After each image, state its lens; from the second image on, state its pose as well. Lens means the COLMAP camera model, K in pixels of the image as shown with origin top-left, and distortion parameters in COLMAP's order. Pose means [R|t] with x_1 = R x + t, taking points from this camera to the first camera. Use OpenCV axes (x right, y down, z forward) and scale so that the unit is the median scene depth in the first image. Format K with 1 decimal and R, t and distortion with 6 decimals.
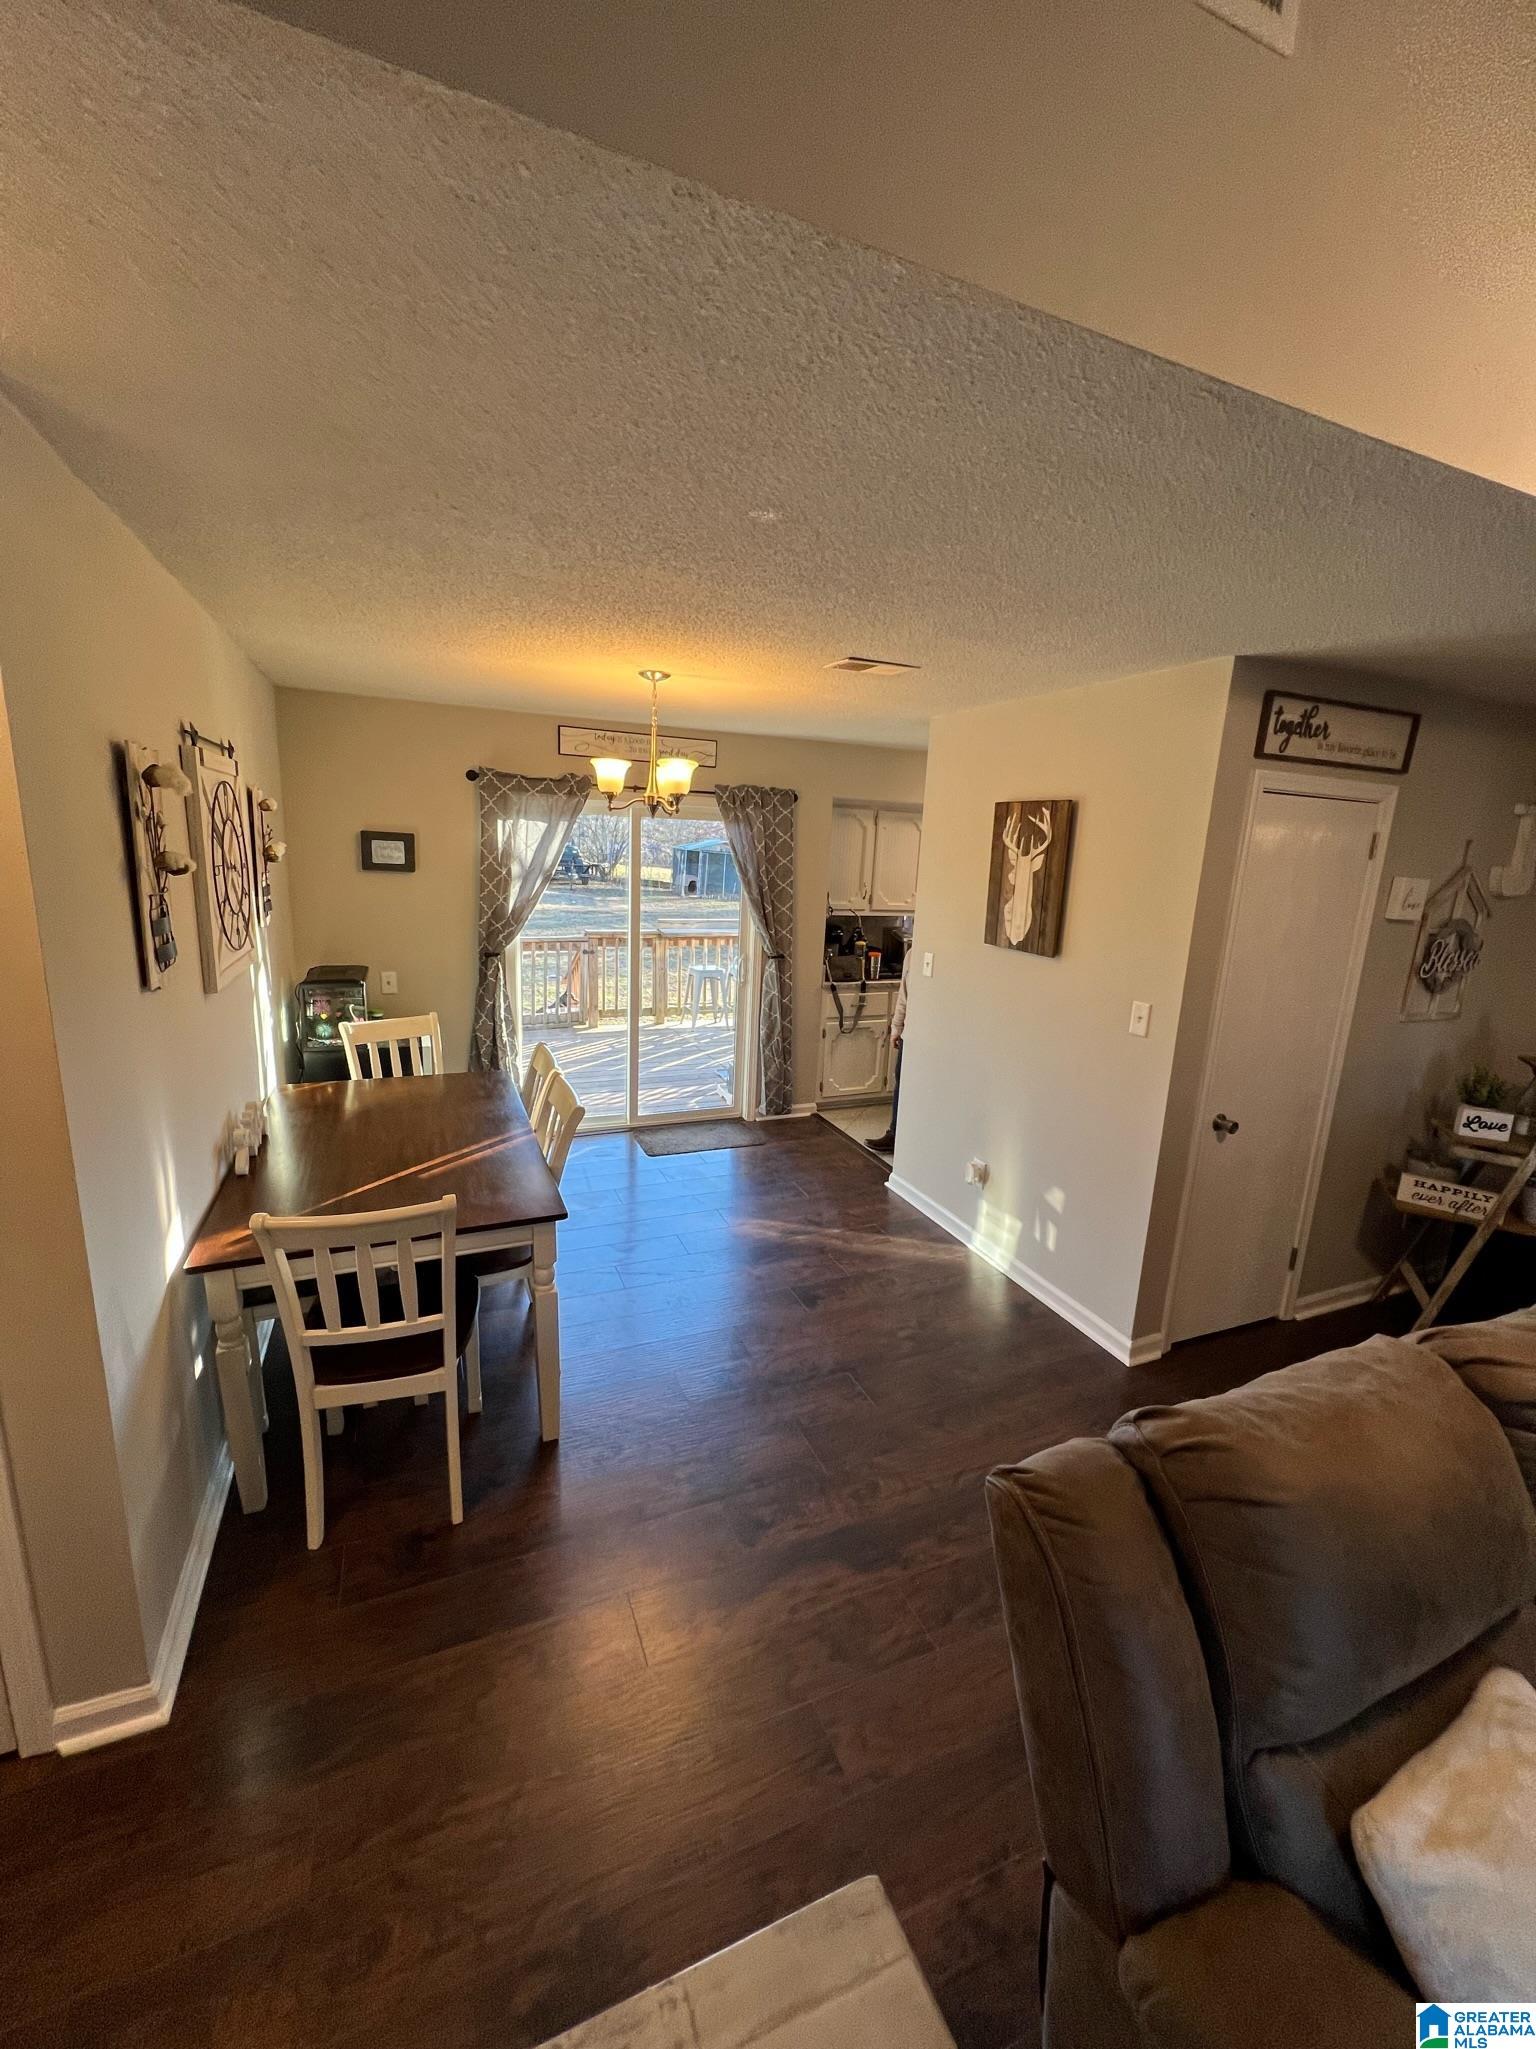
lens RADIAL K [[813.2, 0, 763.7], [0, 813.2, 1023.2], [0, 0, 1]] dist [-0.000236, -0.008783]
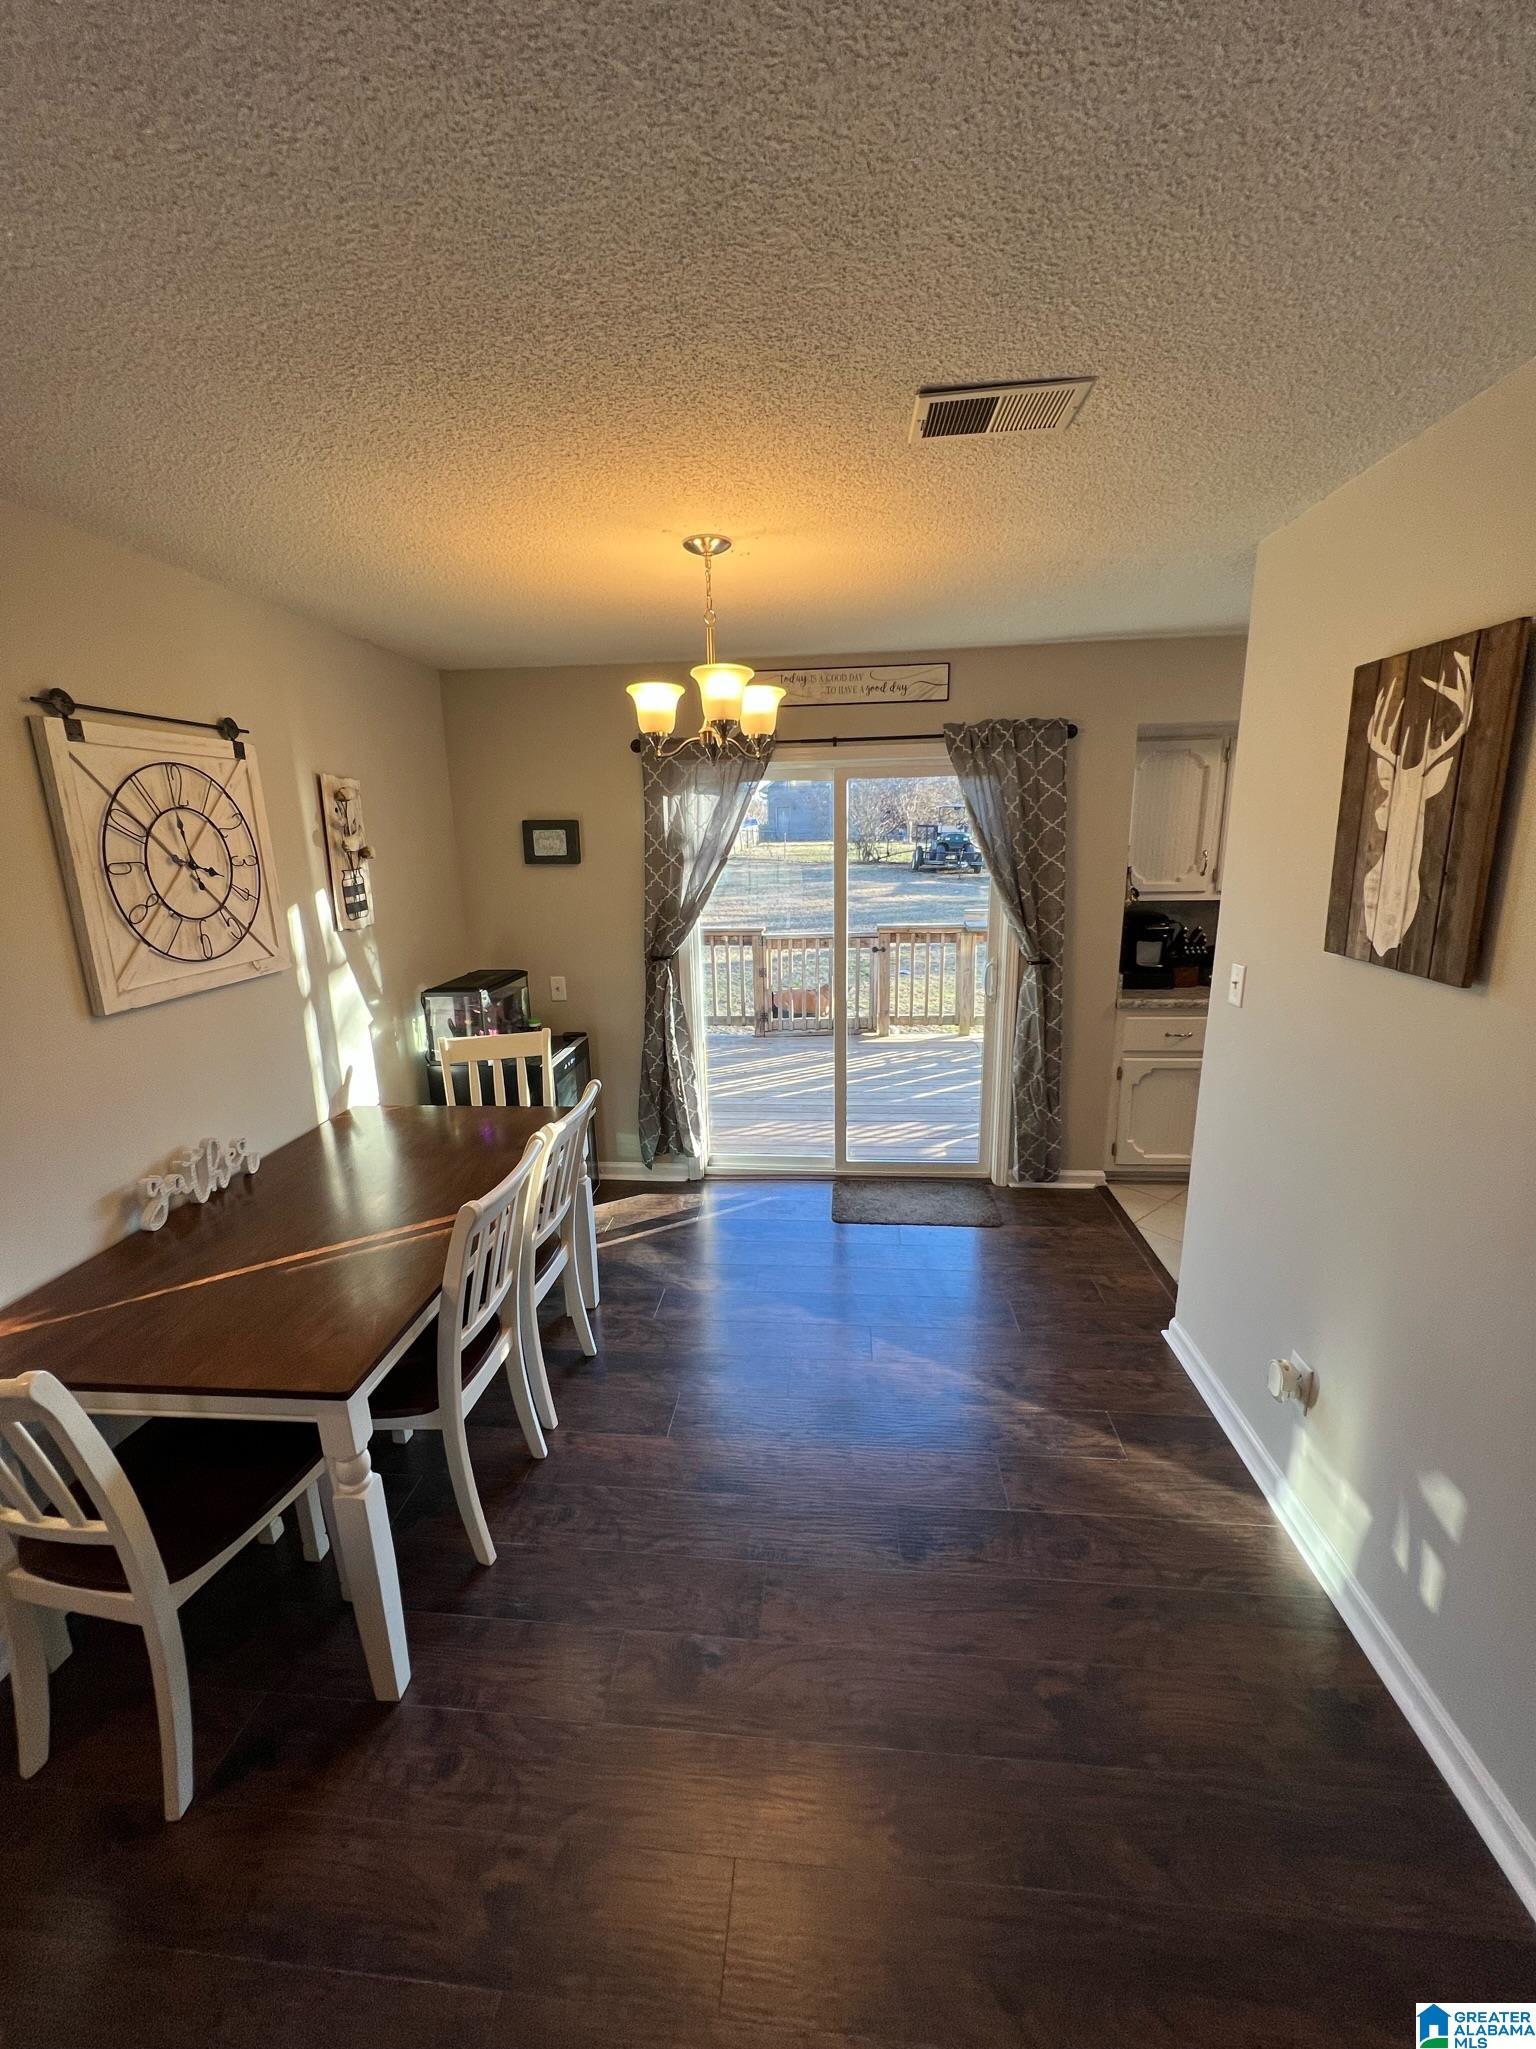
lens RADIAL K [[813.2, 0, 763.7], [0, 813.2, 1023.2], [0, 0, 1]] dist [-0.000236, -0.008783]
pose [[0.878390, 0.047092, -0.475619, 0.165911], [-0.041689, 0.998890, 0.021909, -0.039414], [0.476123, 0.000583, 0.879378, 0.307018]]
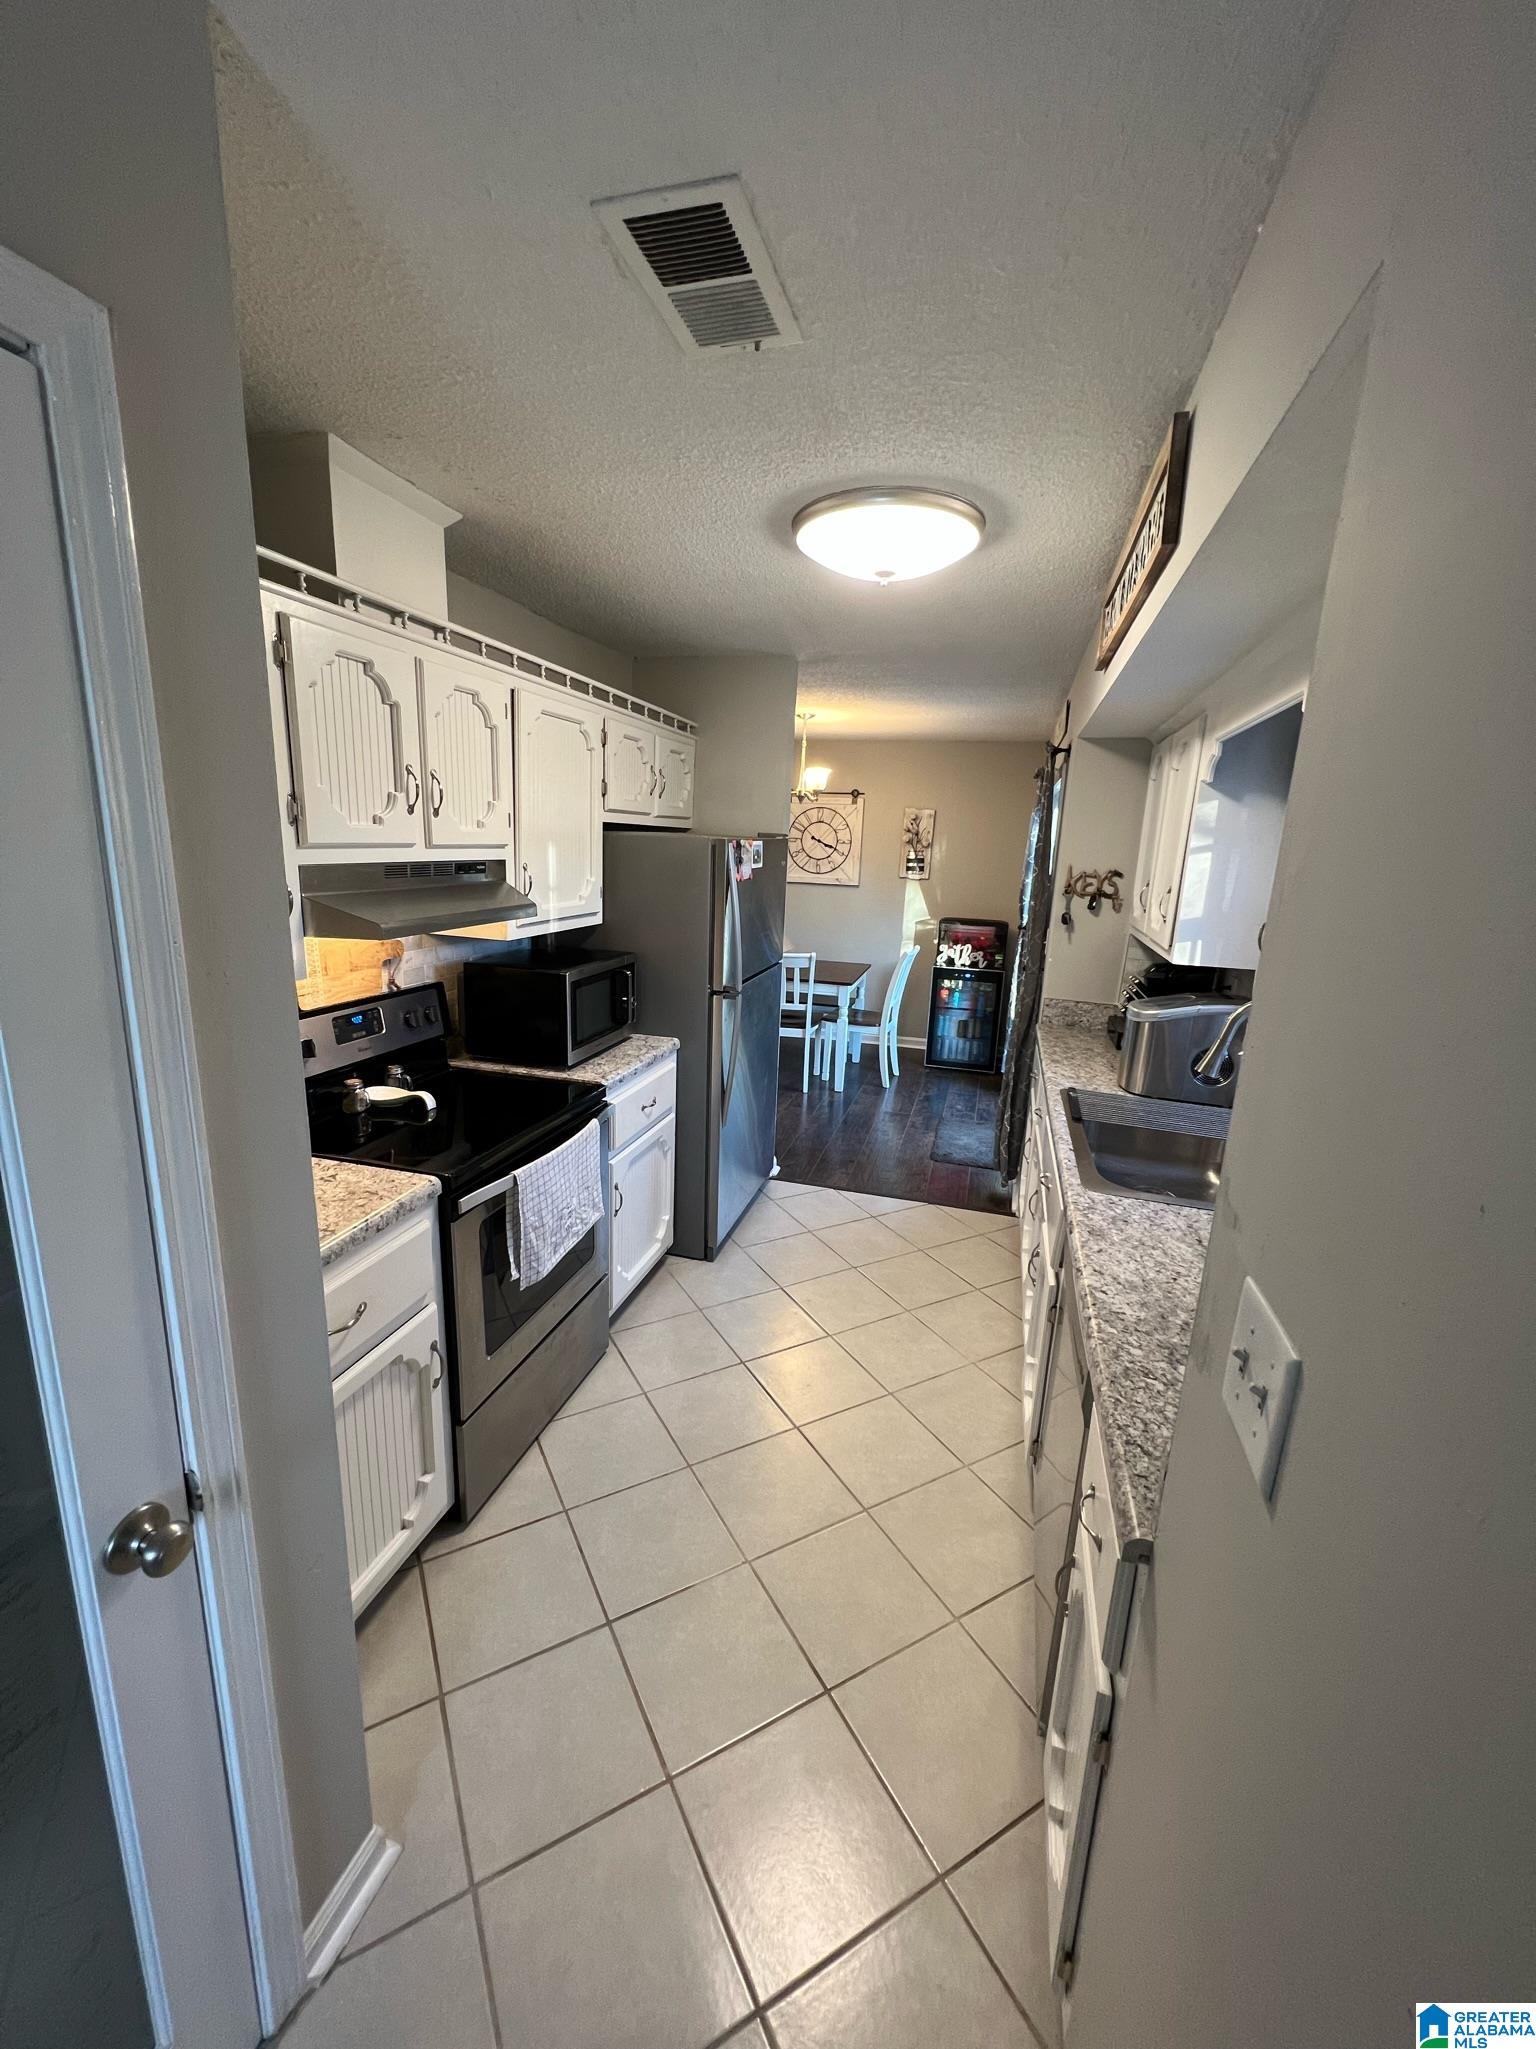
lens RADIAL K [[813.2, 0, 763.7], [0, 813.2, 1023.2], [0, 0, 1]] dist [-0.000236, -0.008783]
pose [[-0.625670, 0.103635, -0.773173, 0.851793], [-0.232462, 0.921337, 0.311608, -0.238856], [0.744647, 0.374697, -0.552362, 1.422624]]
